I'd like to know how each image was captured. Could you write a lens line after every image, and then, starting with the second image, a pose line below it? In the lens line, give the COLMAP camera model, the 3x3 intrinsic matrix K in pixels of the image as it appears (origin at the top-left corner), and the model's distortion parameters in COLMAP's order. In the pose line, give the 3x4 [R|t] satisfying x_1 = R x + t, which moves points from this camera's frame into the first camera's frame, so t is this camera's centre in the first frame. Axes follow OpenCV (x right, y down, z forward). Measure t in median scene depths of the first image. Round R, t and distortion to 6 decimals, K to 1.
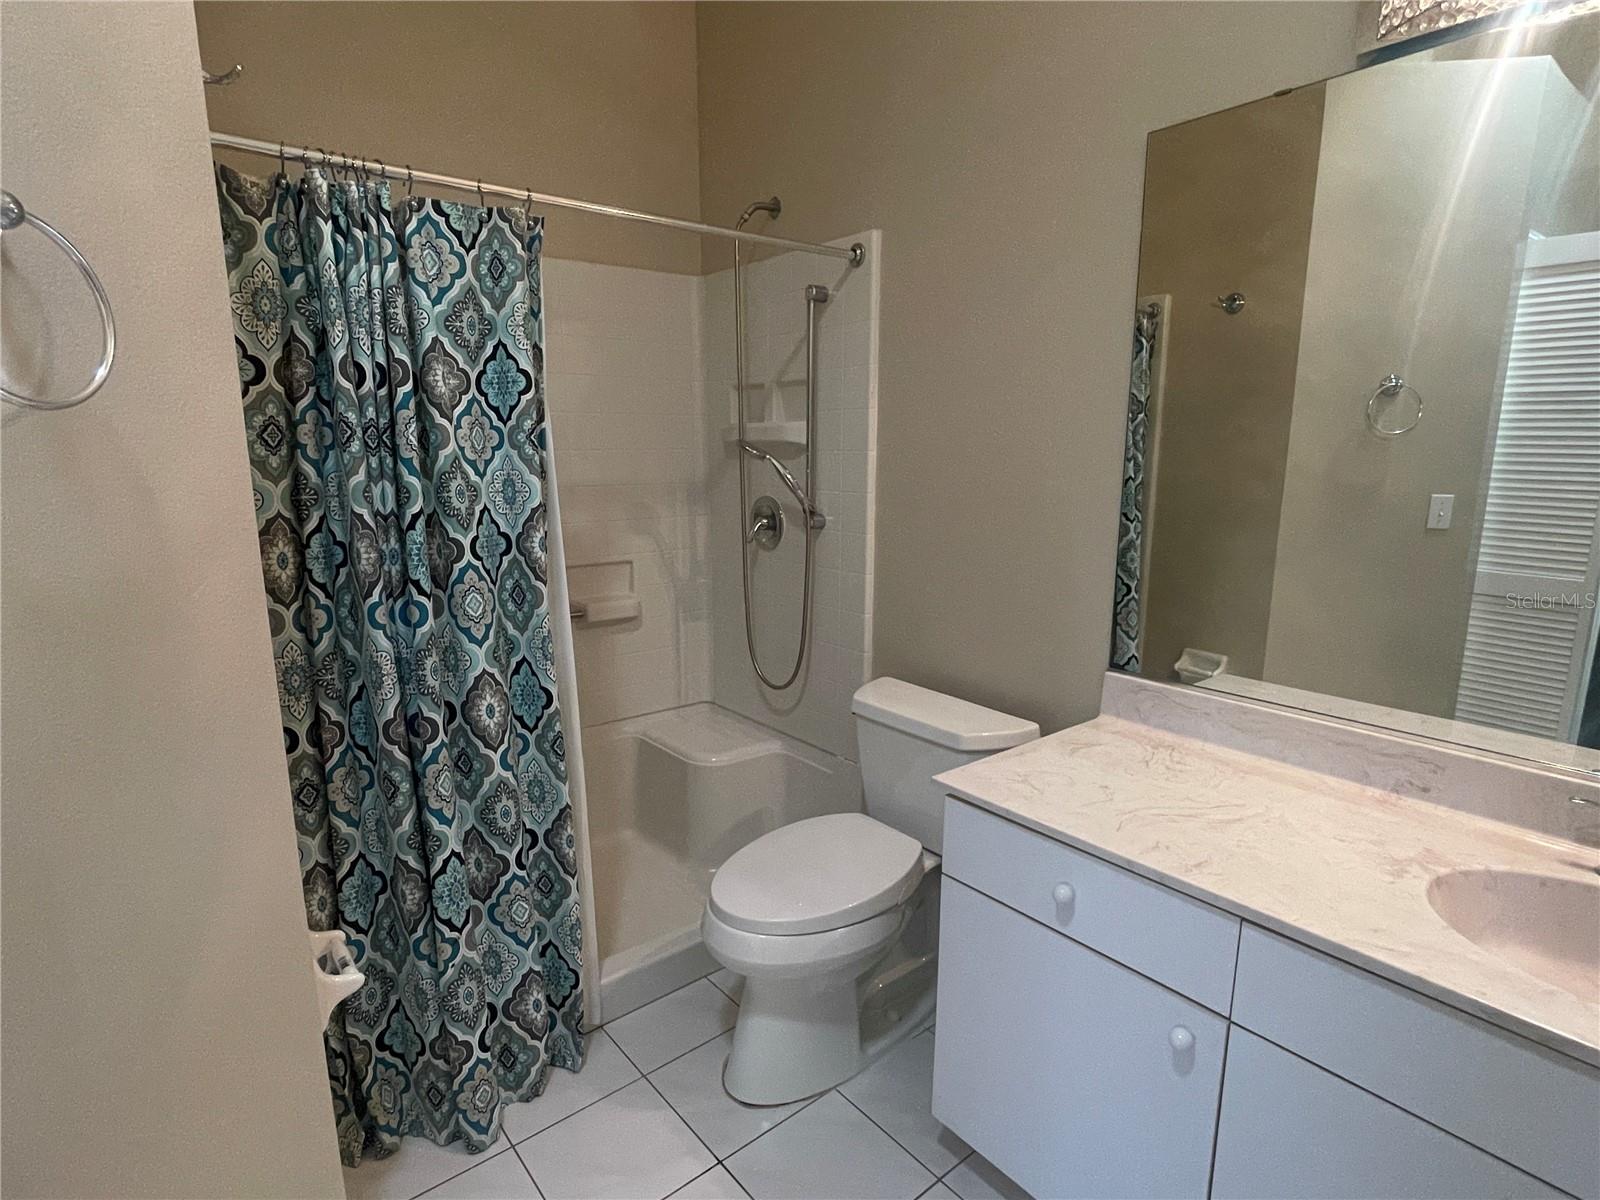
lens RADIAL K [[835.4, 0, 801.7], [0, 835.4, 604.2], [0, 0, 1]] dist [0.002013, 0.000577]
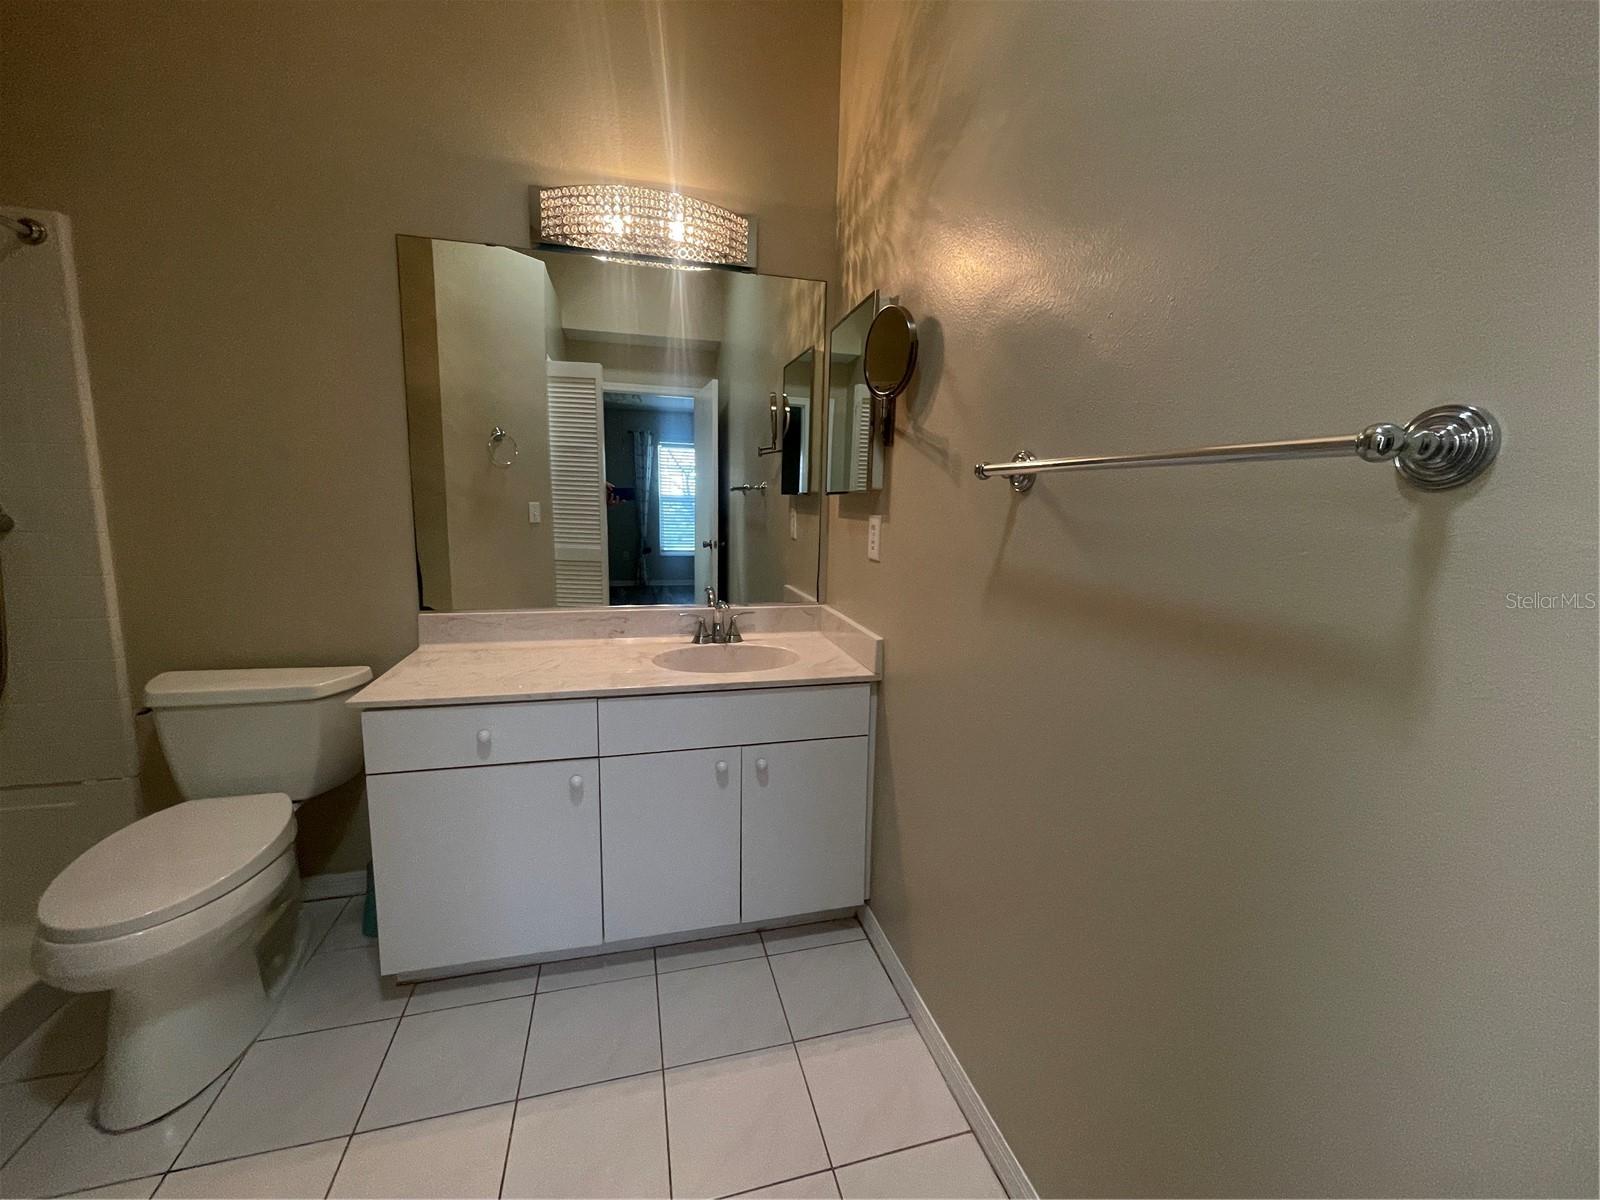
lens RADIAL K [[637.3, 0, 802.0], [0, 637.3, 596.9], [0, 0, 1]] dist [-0.002460, -0.000498]
pose [[0.417553, -0.135055, 0.898560, -0.318713], [0.154286, 0.985071, 0.076362, 0.070673], [-0.895458, 0.106750, 0.432156, -0.027675]]
